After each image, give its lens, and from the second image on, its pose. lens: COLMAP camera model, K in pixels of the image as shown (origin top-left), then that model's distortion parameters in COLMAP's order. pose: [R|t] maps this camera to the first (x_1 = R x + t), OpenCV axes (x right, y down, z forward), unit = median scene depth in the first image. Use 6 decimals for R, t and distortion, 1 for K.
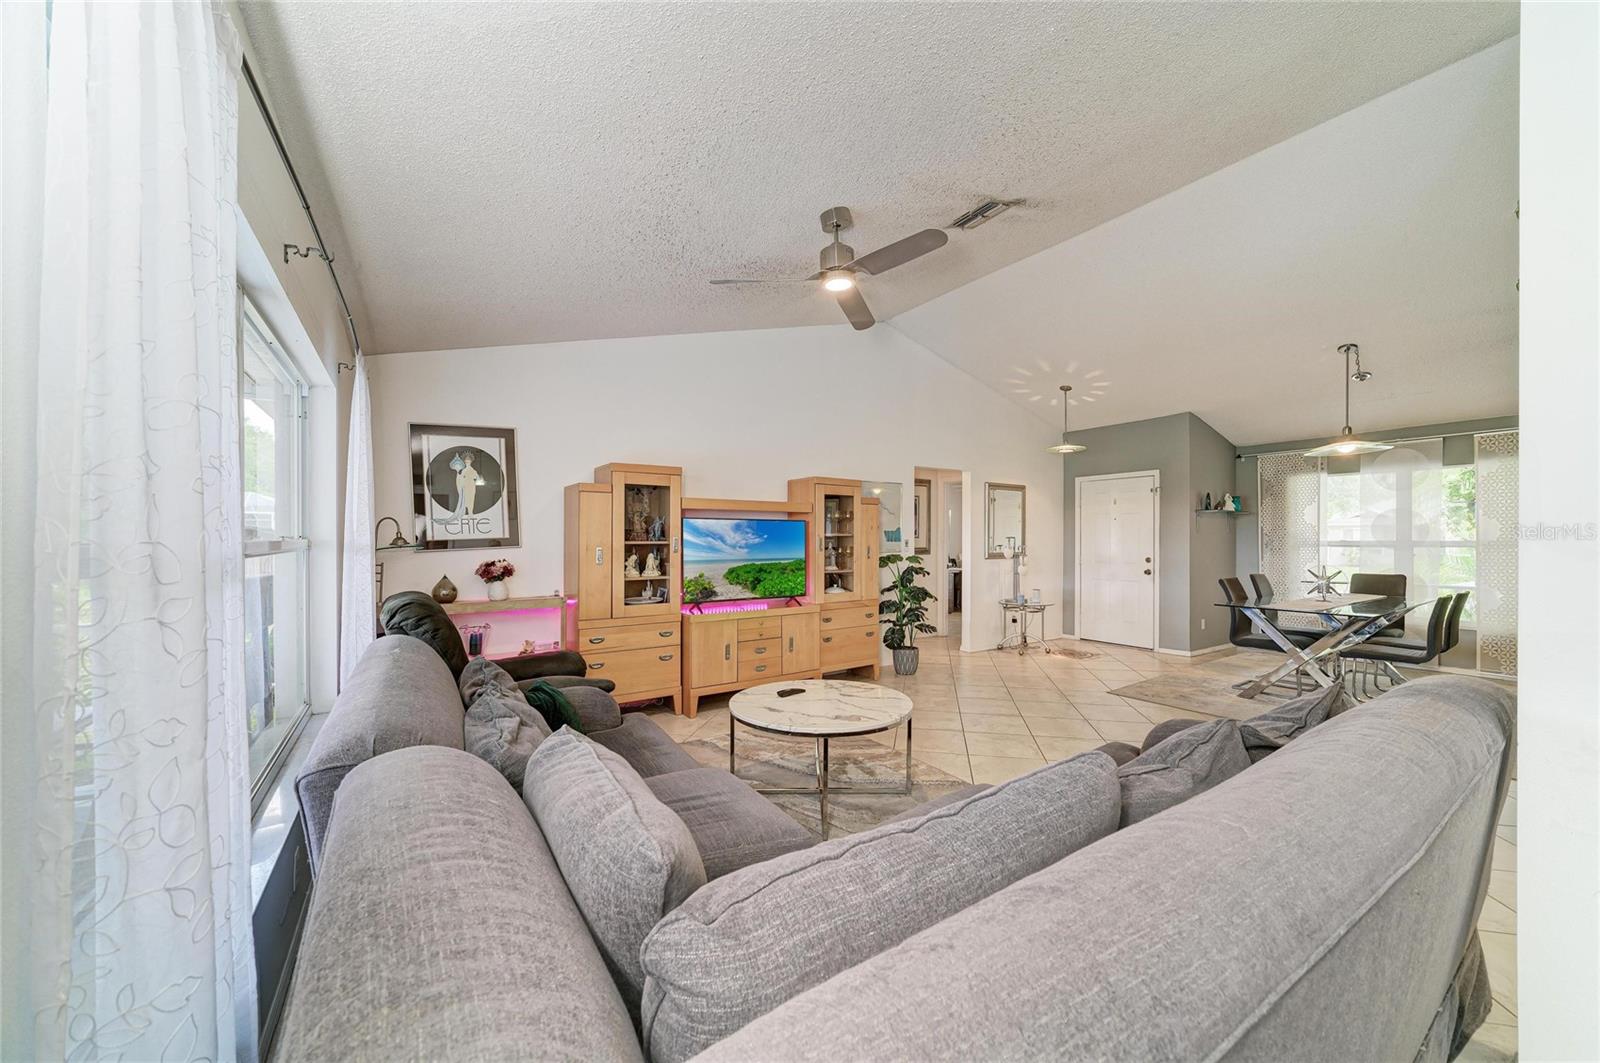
lens RADIAL K [[592.1, 0, 802.5], [0, 592.1, 540.6], [0, 0, 1]] dist [-0.015609, 0.000329]
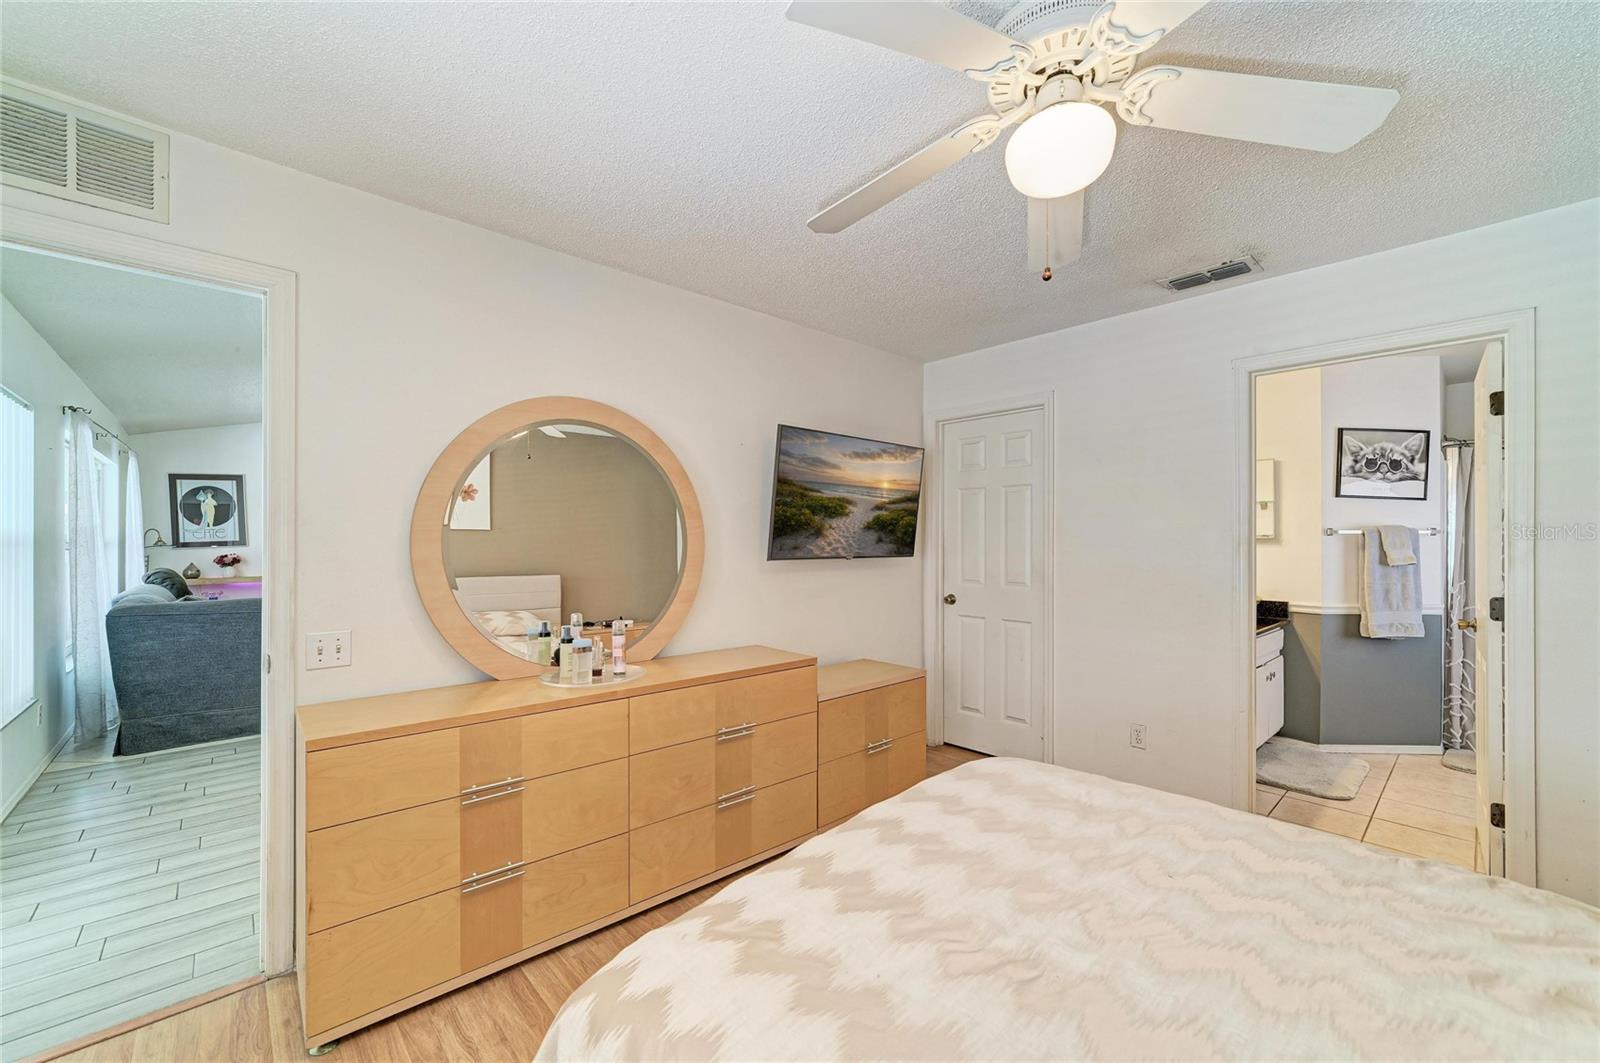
lens RADIAL K [[652.0, 0, 803.7], [0, 652.0, 539.0], [0, 0, 1]] dist [0.010499, -0.000196]
pose [[0.990470, -0.000429, 0.137728, 0.762216], [0.001641, 0.999961, -0.008683, 0.008531], [-0.137718, 0.008826, 0.990432, -0.974011]]
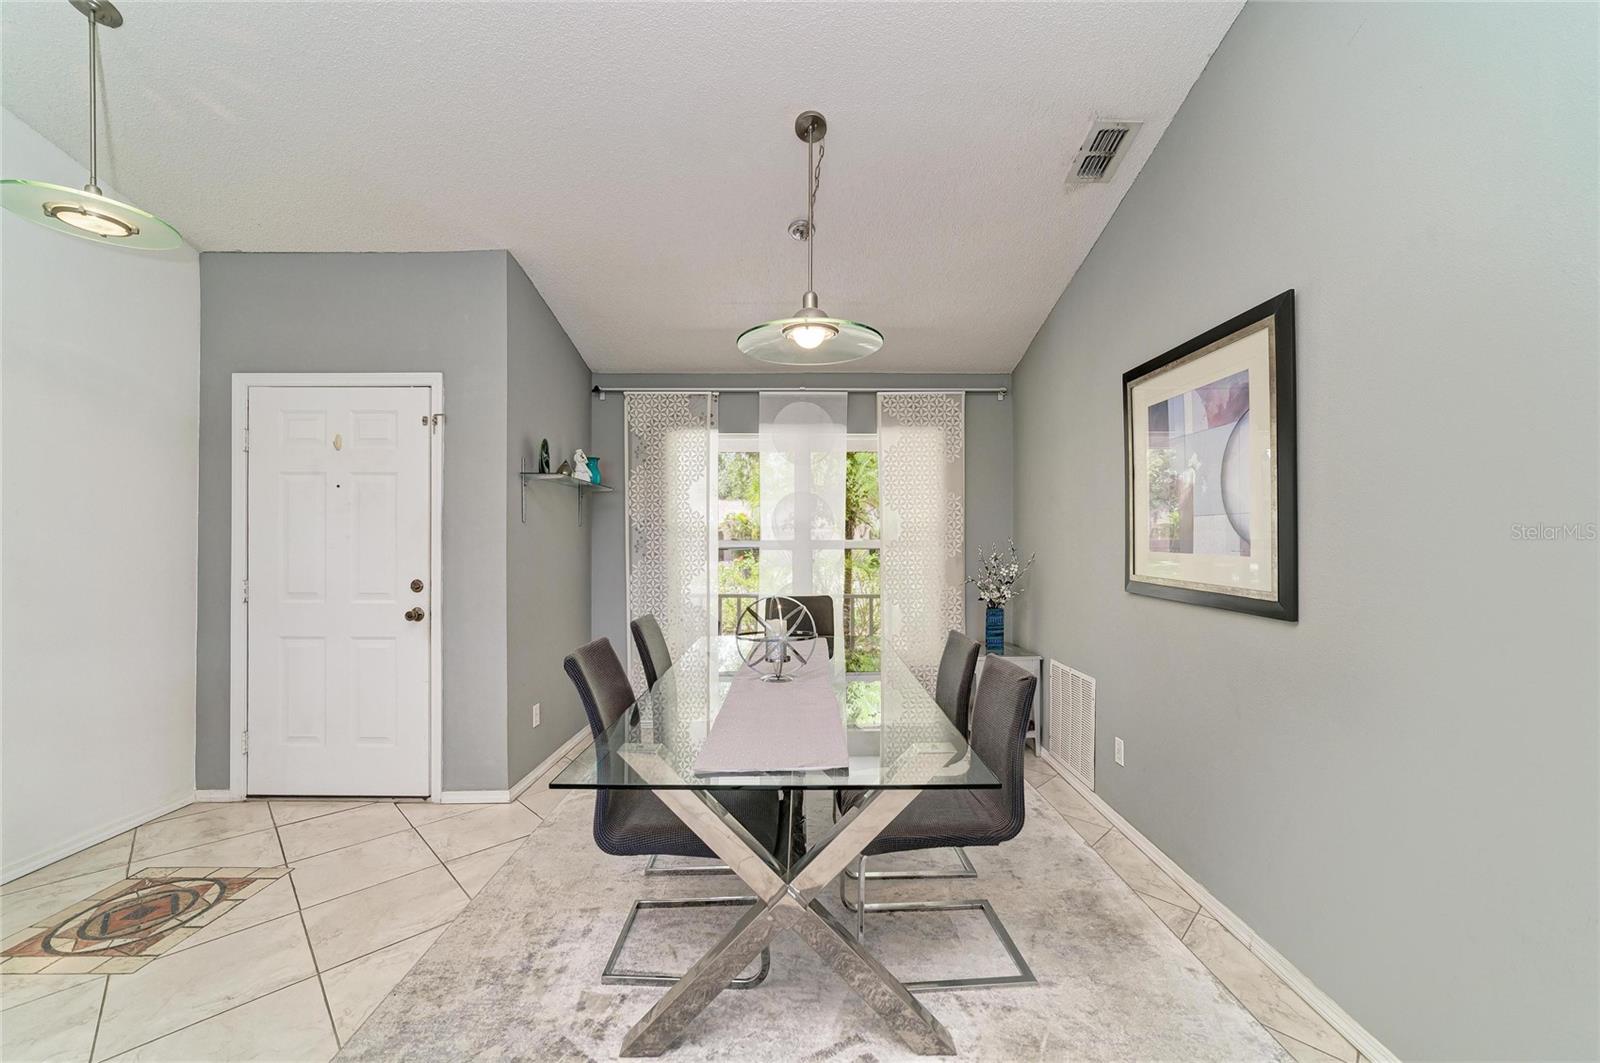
lens RADIAL K [[622.2, 0, 803.2], [0, 622.2, 538.0], [0, 0, 1]] dist [-0.019863, 0.007920]
pose [[0.549554, 0.001992, 0.835456, 0.569860], [-0.000971, 0.999998, -0.001745, -0.000741], [-0.835458, 0.000148, 0.549555, 0.811340]]
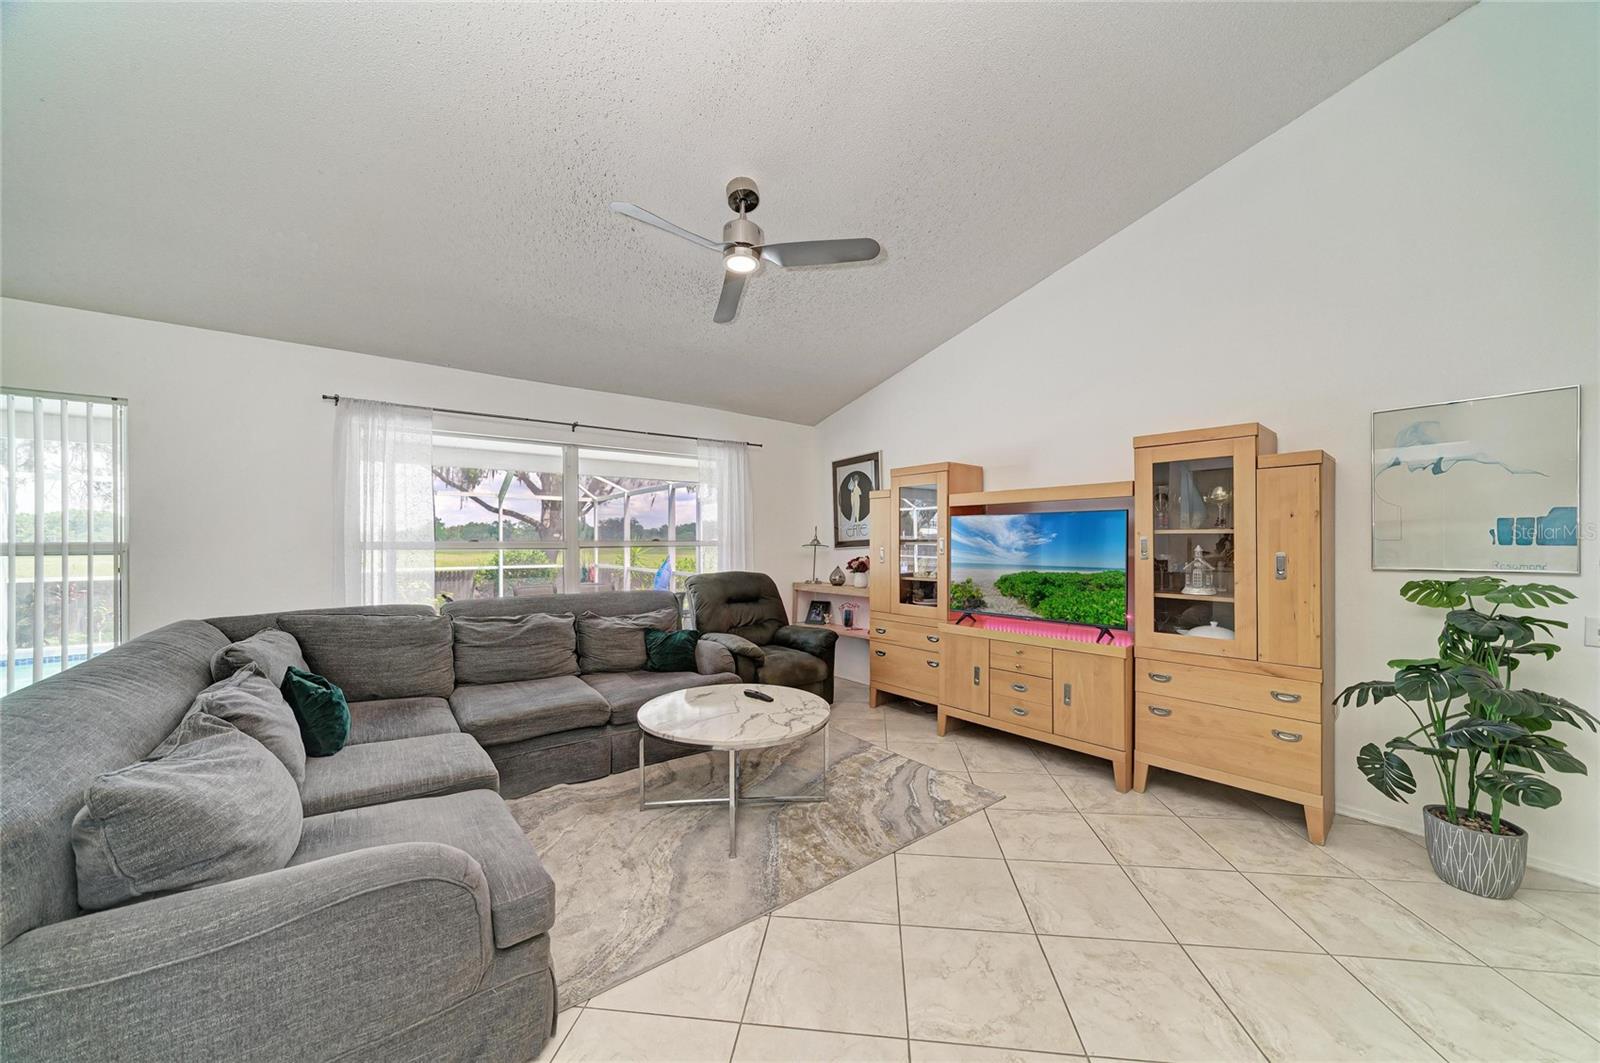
lens RADIAL K [[567.8, 0, 805.9], [0, 567.8, 541.0], [0, 0, 1]] dist [-0.025580, 0.007573]
pose [[0.090318, -0.000347, -0.995913, 0.641288], [-0.001695, 0.999998, -0.000503, 0.000473], [0.995912, 0.001733, 0.090318, 0.689621]]
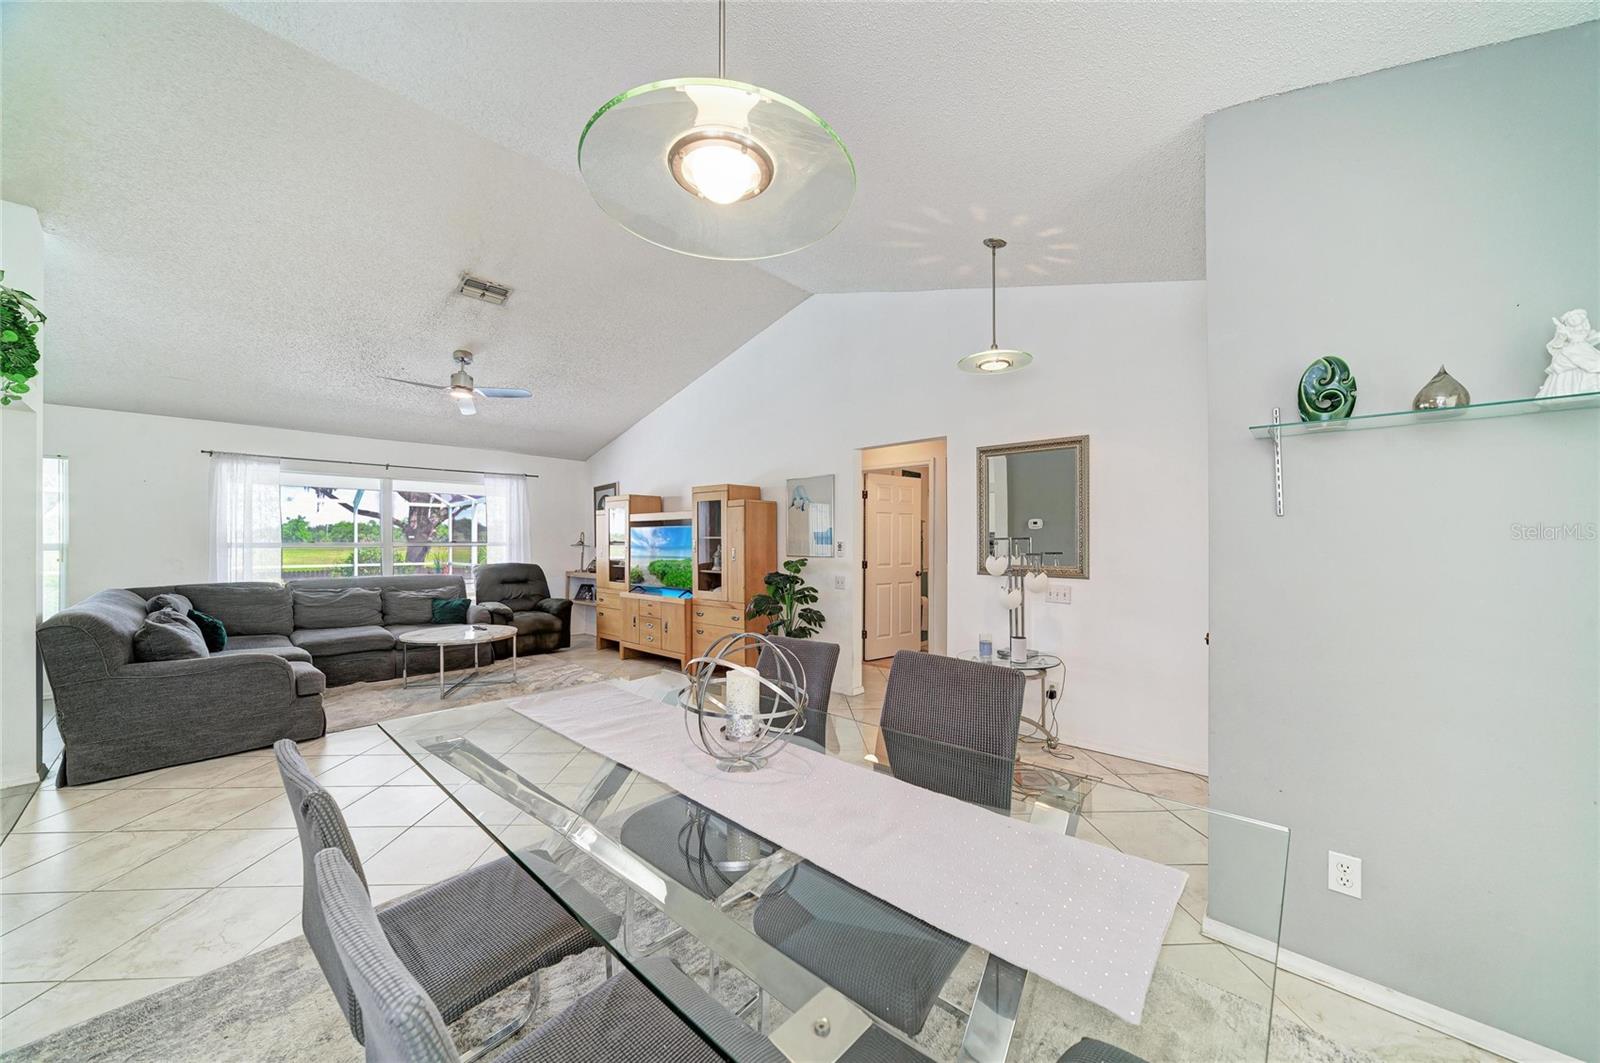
lens RADIAL K [[567.8, 0, 805.9], [0, 567.8, 541.0], [0, 0, 1]] dist [-0.025580, 0.007573]
pose [[0.242797, -0.001821, -0.970076, 1.289276], [-0.003050, 0.999992, -0.002640, -0.001581], [0.970072, 0.003600, 0.242789, 1.068317]]
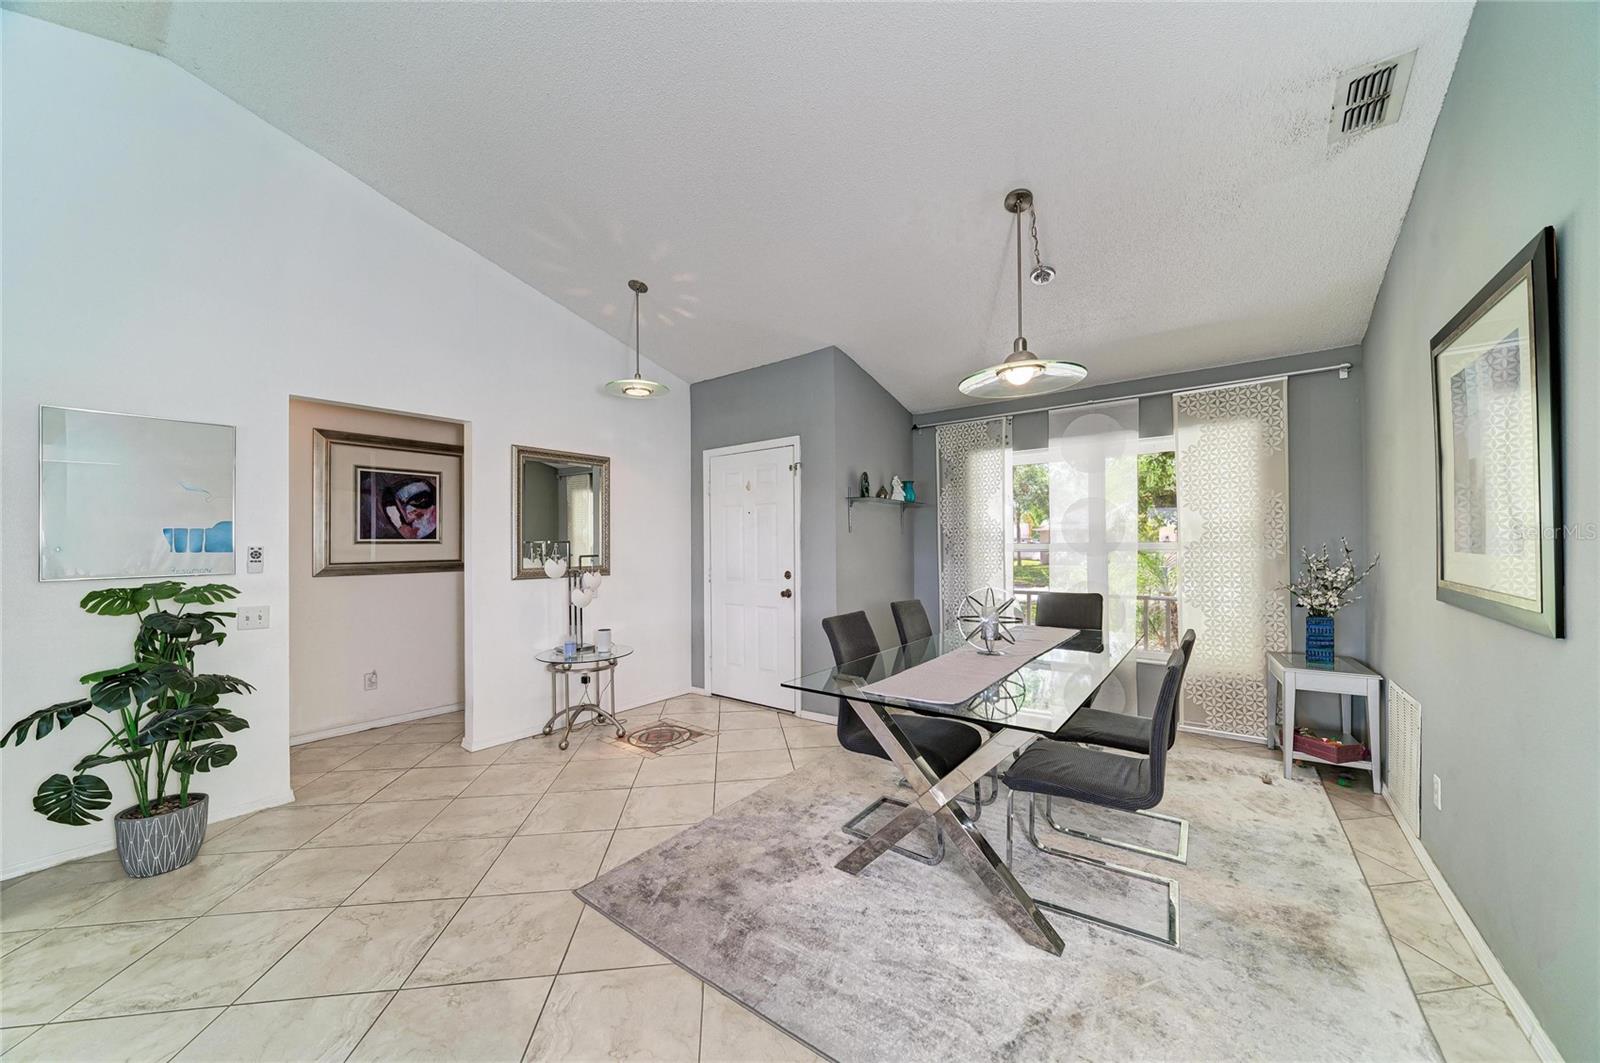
lens RADIAL K [[567.8, 0, 805.9], [0, 567.8, 541.0], [0, 0, 1]] dist [-0.025580, 0.007573]
pose [[0.943964, -0.006119, 0.329992, 0.614286], [0.009339, 0.999923, -0.008173, 0.001658], [-0.329917, 0.010797, 0.943948, 0.614201]]
